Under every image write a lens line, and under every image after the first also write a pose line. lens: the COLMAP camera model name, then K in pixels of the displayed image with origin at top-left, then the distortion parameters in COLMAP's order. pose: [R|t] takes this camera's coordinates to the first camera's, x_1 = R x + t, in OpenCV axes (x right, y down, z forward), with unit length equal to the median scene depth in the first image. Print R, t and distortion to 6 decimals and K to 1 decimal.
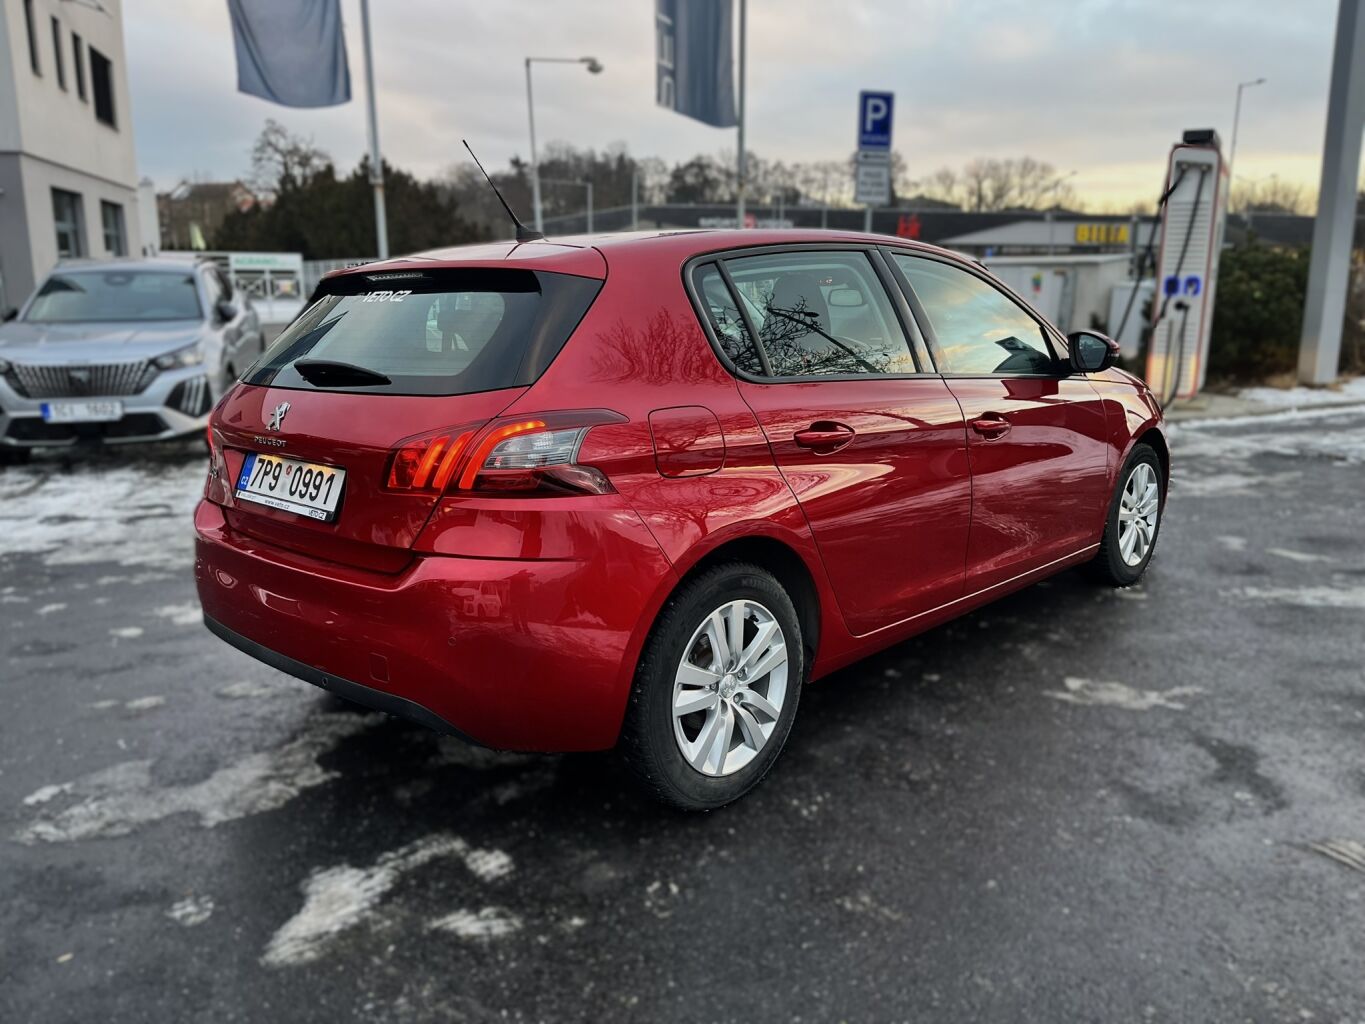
lens RADIAL K [[1045.2, 0, 682.5], [0, 1045.2, 512.0], [0, 0, 1]] dist [0.000119, 0.002322]
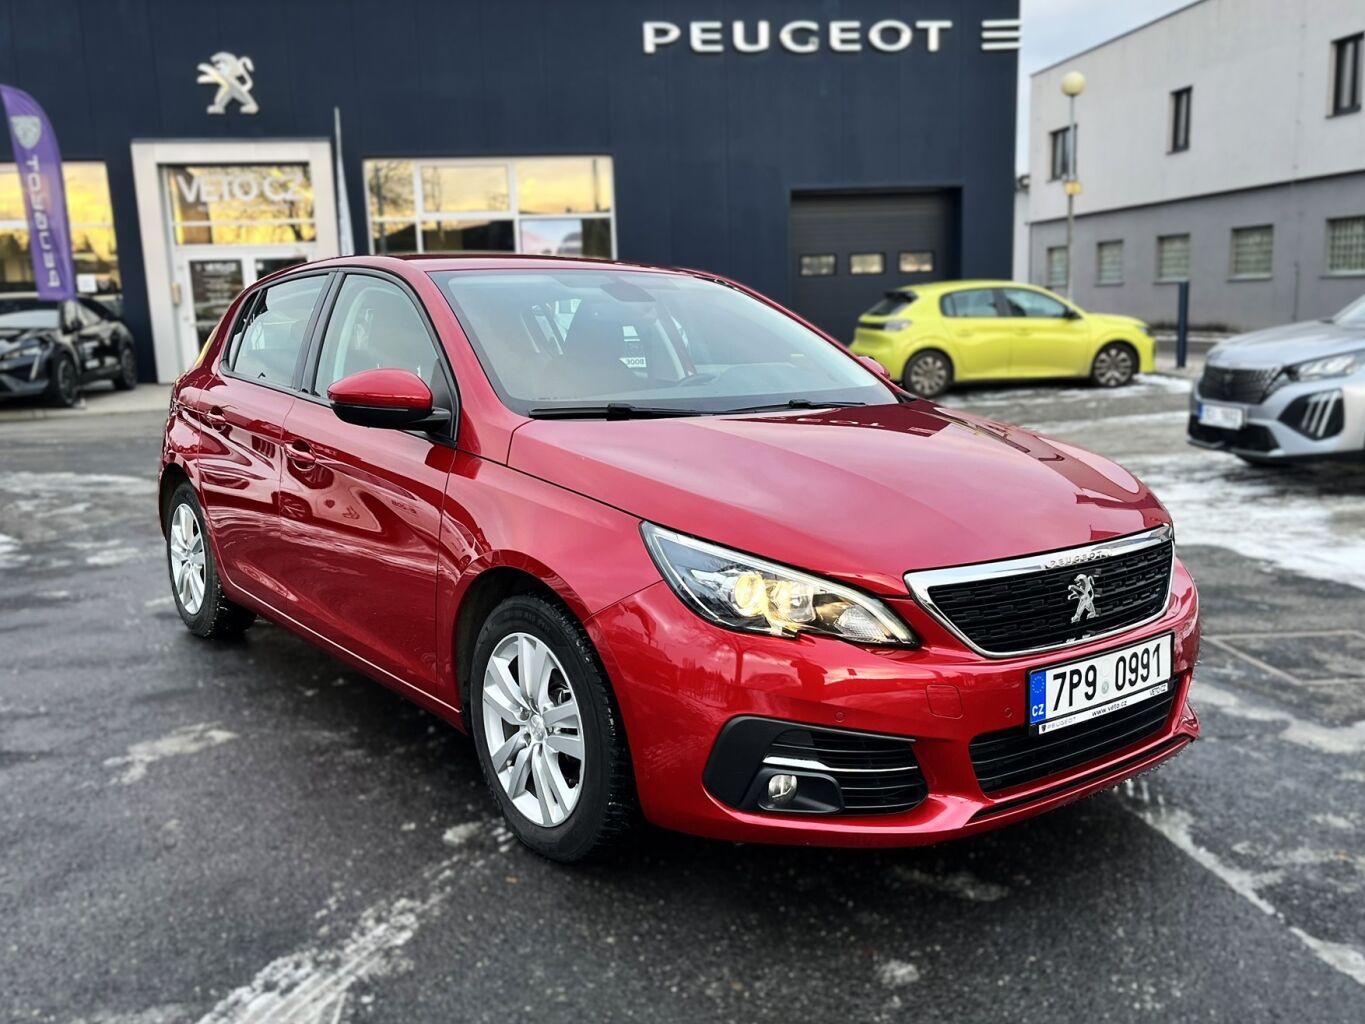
lens RADIAL K [[1228.8, 0, 682.5], [0, 1228.8, 512.0], [0, 0, 1]] dist [0.096570, -0.003226]
pose [[-0.163847, 0.180525, -0.969827, 0.618231], [-0.184250, 0.960213, 0.209863, -0.158366], [0.969127, 0.213076, -0.124066, 0.674219]]
